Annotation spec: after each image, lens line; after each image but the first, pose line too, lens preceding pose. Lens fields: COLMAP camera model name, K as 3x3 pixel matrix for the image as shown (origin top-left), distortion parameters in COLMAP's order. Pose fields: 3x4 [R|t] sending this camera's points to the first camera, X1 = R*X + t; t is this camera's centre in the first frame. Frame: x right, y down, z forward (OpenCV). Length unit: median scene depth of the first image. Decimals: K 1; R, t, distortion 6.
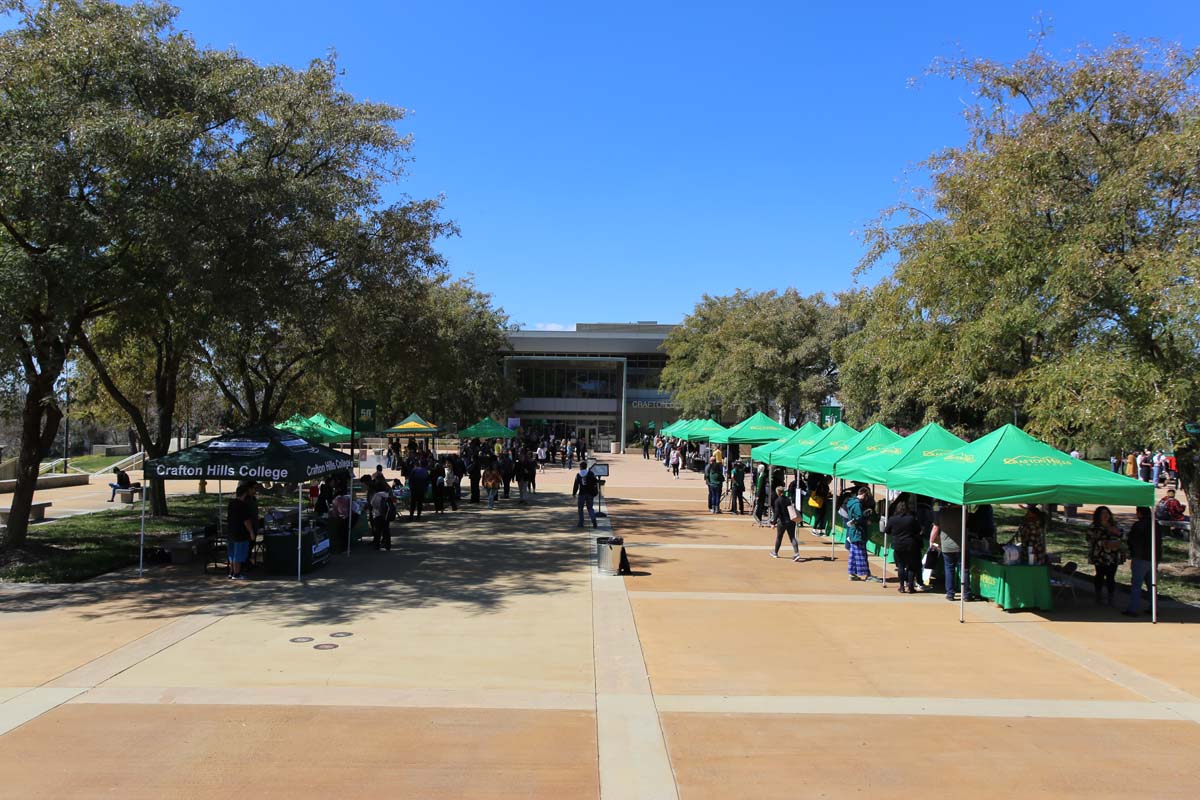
lens RADIAL K [[979.2, 0, 600.0], [0, 979.2, 400.0], [0, 0, 1]] dist [0.001033, -0.000149]
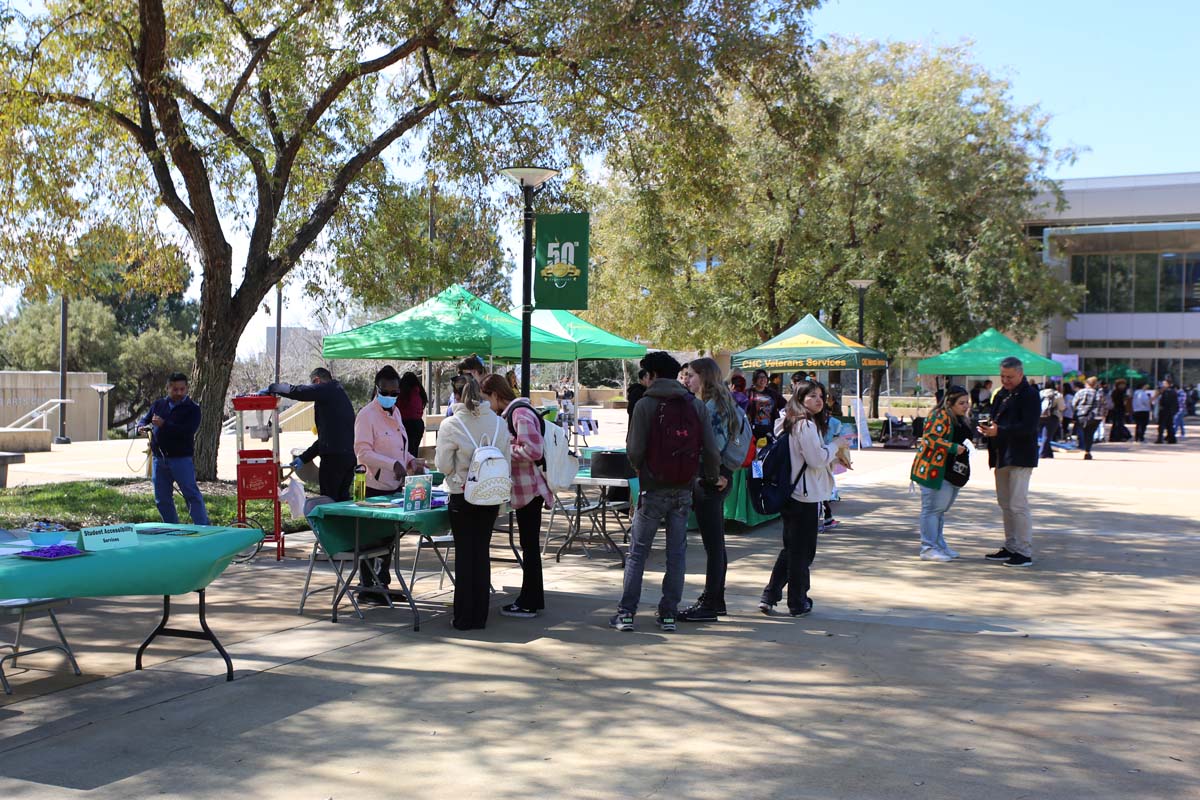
lens RADIAL K [[1402.1, 0, 602.0], [0, 1402.1, 384.3], [0, 0, 1]] dist [0.105529, -0.000351]
pose [[0.916367, 0.004084, -0.400319, -0.019027], [0.001828, 0.999895, 0.014387, 0.027440], [0.400336, -0.013915, 0.916263, 0.308342]]
